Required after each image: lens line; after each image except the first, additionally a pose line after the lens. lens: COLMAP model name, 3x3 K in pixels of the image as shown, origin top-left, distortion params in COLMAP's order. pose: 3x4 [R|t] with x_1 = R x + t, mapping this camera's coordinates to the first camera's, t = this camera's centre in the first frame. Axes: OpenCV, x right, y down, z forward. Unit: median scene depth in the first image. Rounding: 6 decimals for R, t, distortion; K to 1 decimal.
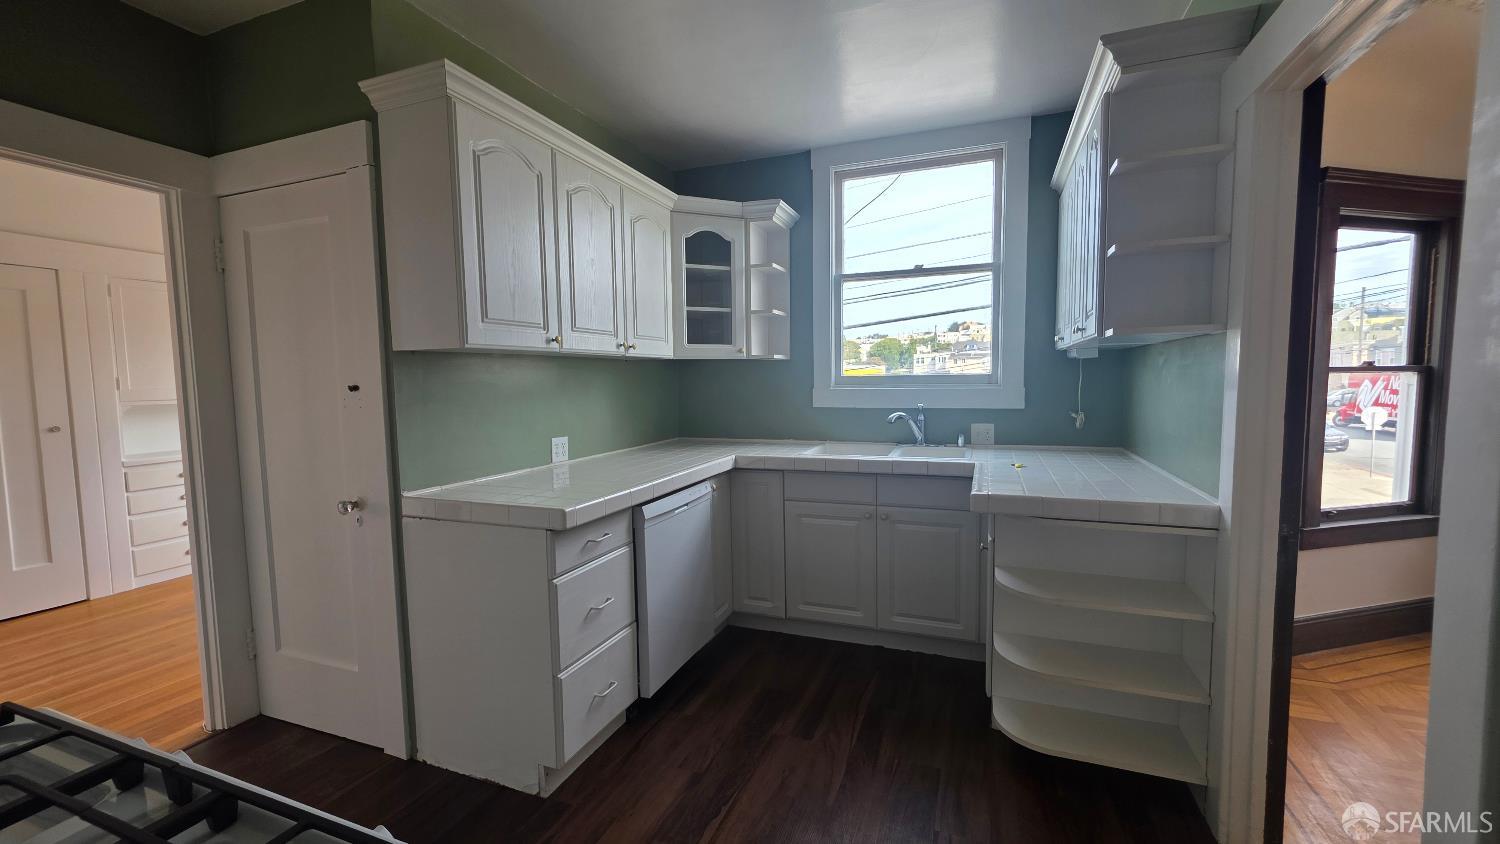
lens RADIAL K [[589.8, 0, 751.3], [0, 589.8, 437.3], [0, 0, 1]] dist [0.000884, -0.000065]
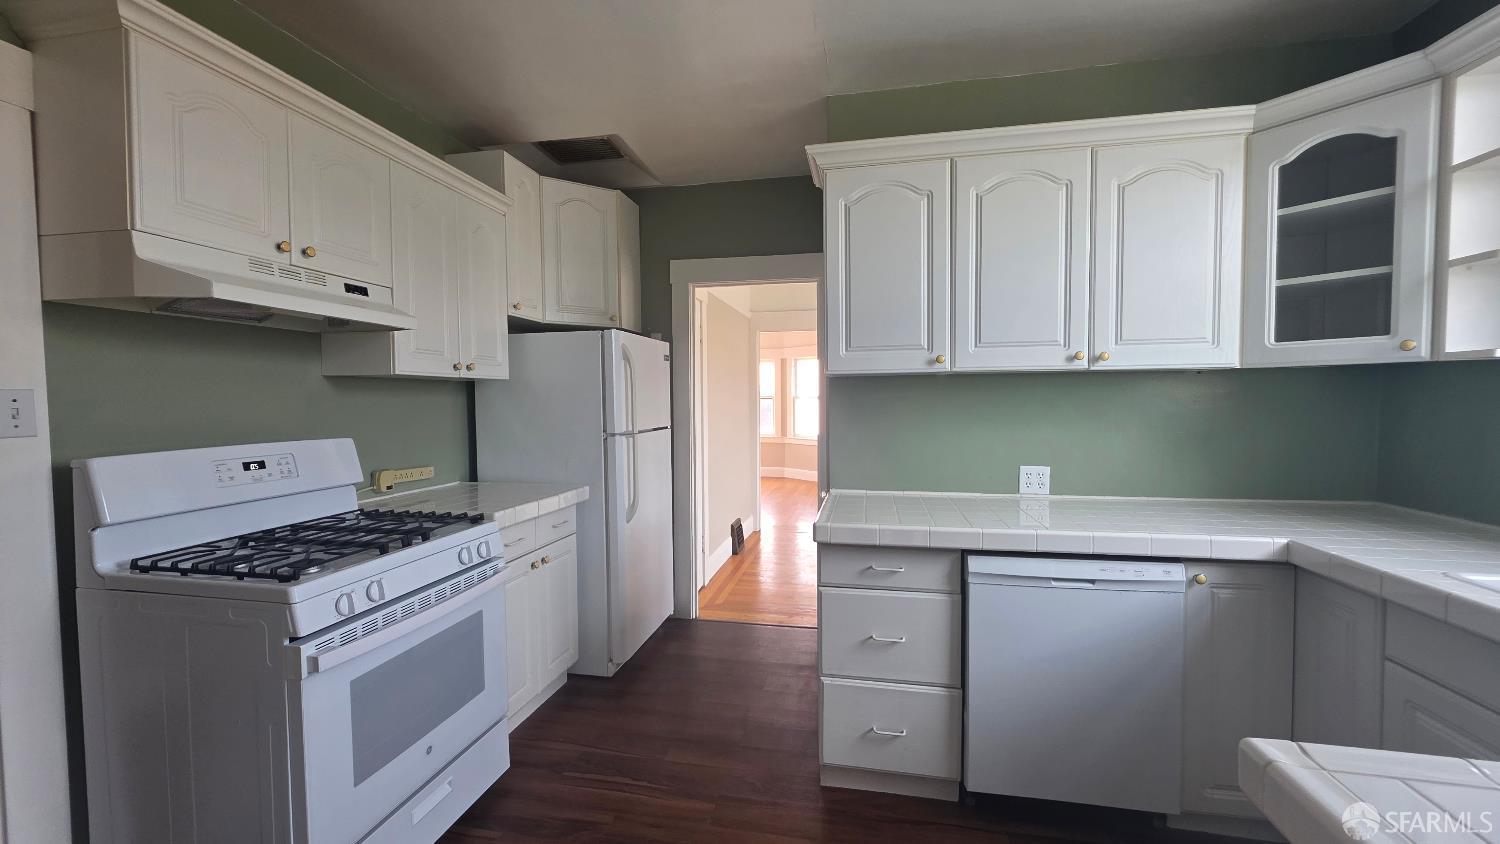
lens RADIAL K [[594.8, 0, 750.0], [0, 594.8, 422.0], [0, 0, 1]] dist [0.000460, -0.000492]
pose [[0.164629, 0.052194, -0.984974, 0.458021], [-0.088874, 0.995322, 0.037888, -0.059151], [0.982343, 0.081301, 0.168498, 0.427616]]
